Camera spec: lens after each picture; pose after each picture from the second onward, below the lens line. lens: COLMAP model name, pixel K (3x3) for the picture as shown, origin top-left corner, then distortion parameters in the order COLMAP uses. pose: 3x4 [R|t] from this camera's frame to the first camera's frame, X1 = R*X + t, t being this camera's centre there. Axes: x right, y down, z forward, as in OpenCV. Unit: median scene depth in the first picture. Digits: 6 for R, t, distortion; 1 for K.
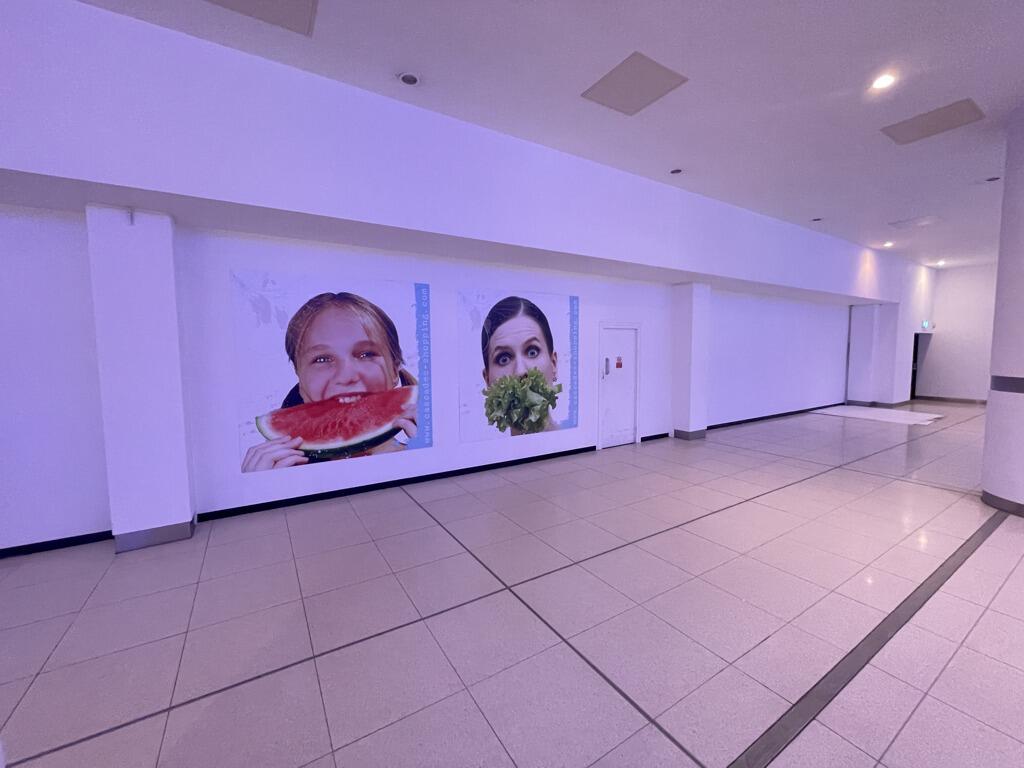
lens RADIAL K [[412.5, 0, 513.7], [0, 412.5, 380.1], [0, 0, 1]] dist [0.002022, 0.000810]
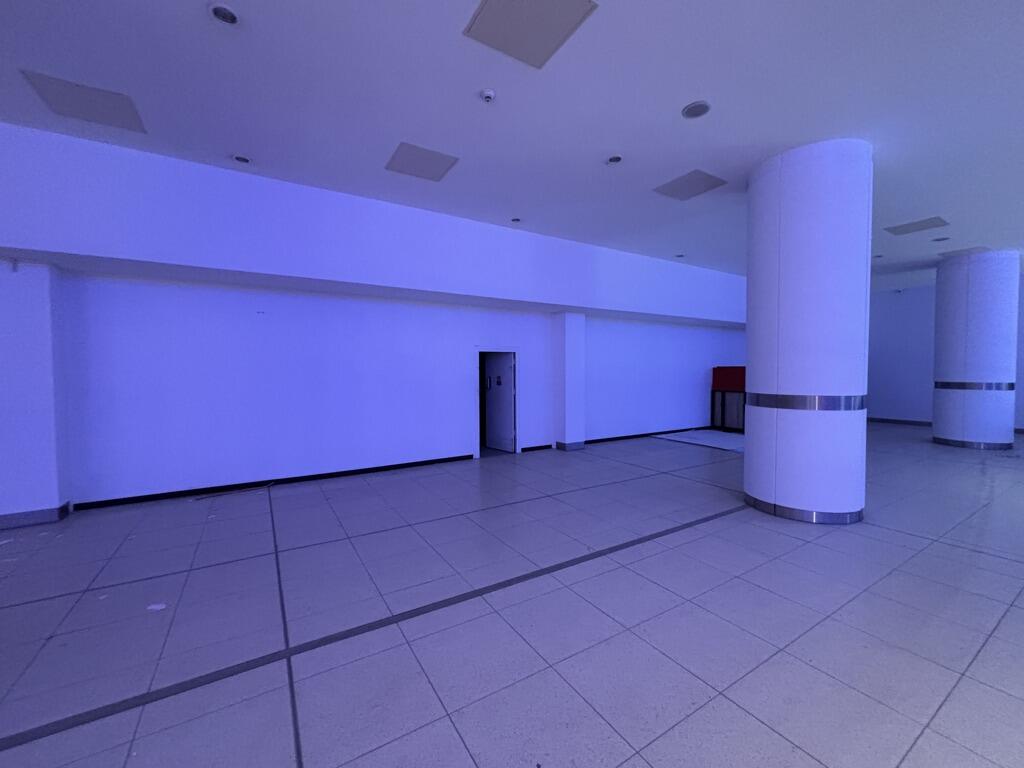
lens RADIAL K [[413.5, 0, 510.9], [0, 413.5, 386.0], [0, 0, 1]] dist [0.008050, -0.001177]
pose [[0.999917, 0.004507, -0.012099, 0.292923], [-0.004951, 0.999305, -0.036954, 0.011716], [0.011924, 0.037010, 0.999244, -0.127321]]
